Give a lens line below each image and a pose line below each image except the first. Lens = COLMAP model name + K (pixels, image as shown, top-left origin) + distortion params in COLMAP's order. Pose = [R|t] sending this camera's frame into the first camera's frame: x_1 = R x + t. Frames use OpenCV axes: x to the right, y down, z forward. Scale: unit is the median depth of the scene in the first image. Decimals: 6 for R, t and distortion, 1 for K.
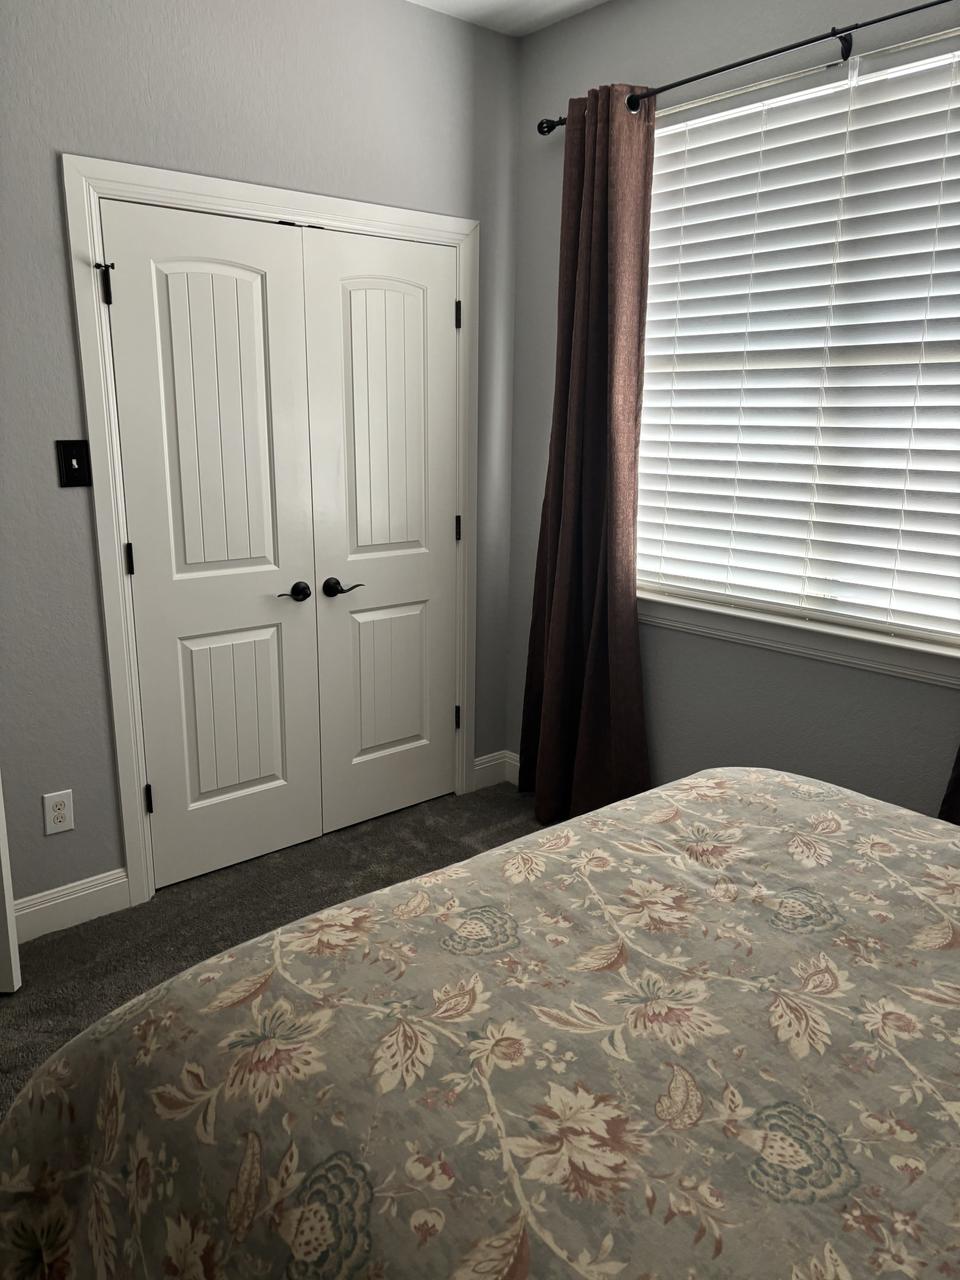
lens RADIAL K [[949.0, 0, 479.3], [0, 949.0, 626.2], [0, 0, 1]] dist [0.061737, -0.041846]
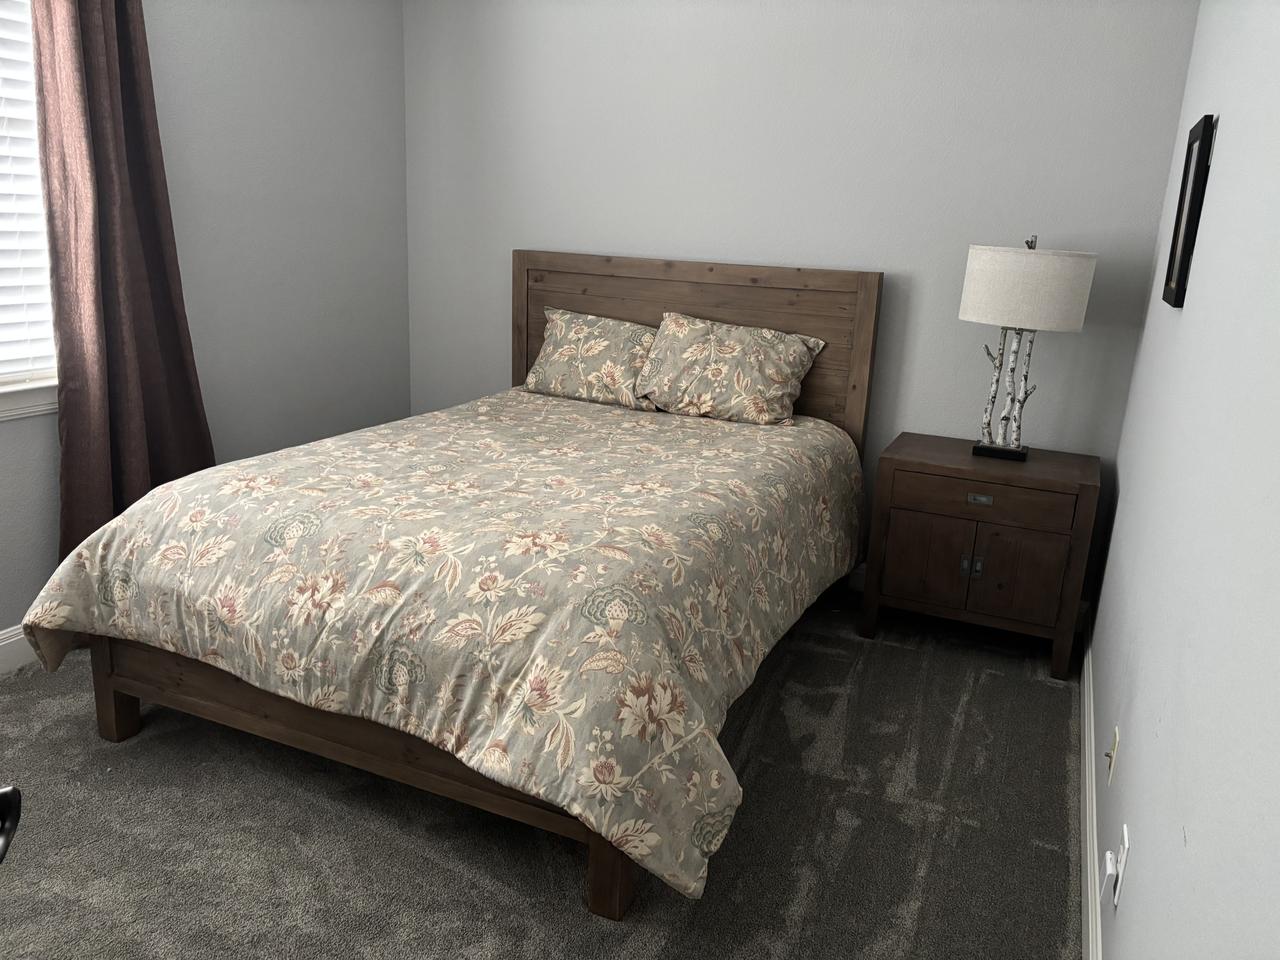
lens RADIAL K [[967.3, 0, 640.0], [0, 967.3, 480.0], [0, 0, 1]] dist [-0.003060, -0.004654]
pose [[-0.431012, -0.253767, 0.865928, -1.300233], [0.143098, 0.928274, 0.343264, -0.240633], [-0.890928, 0.271863, -0.363784, 1.172716]]
